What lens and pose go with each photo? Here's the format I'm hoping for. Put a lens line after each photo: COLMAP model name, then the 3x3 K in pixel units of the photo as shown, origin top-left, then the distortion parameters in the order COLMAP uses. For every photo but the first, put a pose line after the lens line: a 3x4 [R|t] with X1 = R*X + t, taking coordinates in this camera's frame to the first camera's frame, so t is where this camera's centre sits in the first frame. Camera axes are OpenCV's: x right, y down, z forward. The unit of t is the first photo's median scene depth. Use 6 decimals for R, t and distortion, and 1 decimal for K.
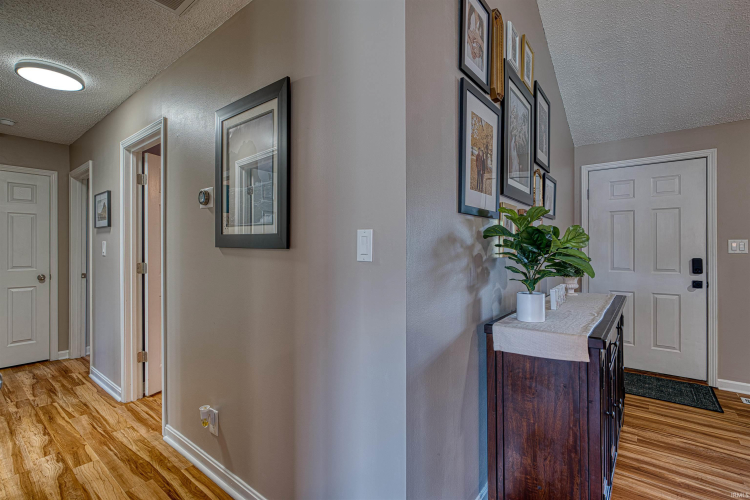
lens RADIAL K [[346.0, 0, 374.0], [0, 346.0, 248.2], [0, 0, 1]] dist [-0.001341, -0.000041]
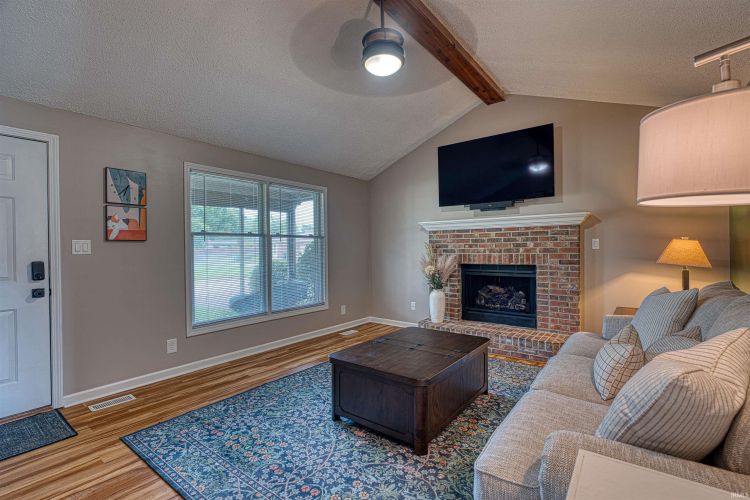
lens RADIAL K [[346.0, 0, 374.0], [0, 346.0, 249.5], [0, 0, 1]] dist [-0.001341, -0.000041]
pose [[-0.010866, -0.005673, 0.999925, 0.101915], [0.008201, 0.999950, 0.005762, 0.001968], [-0.999907, 0.008263, -0.010819, 0.208660]]
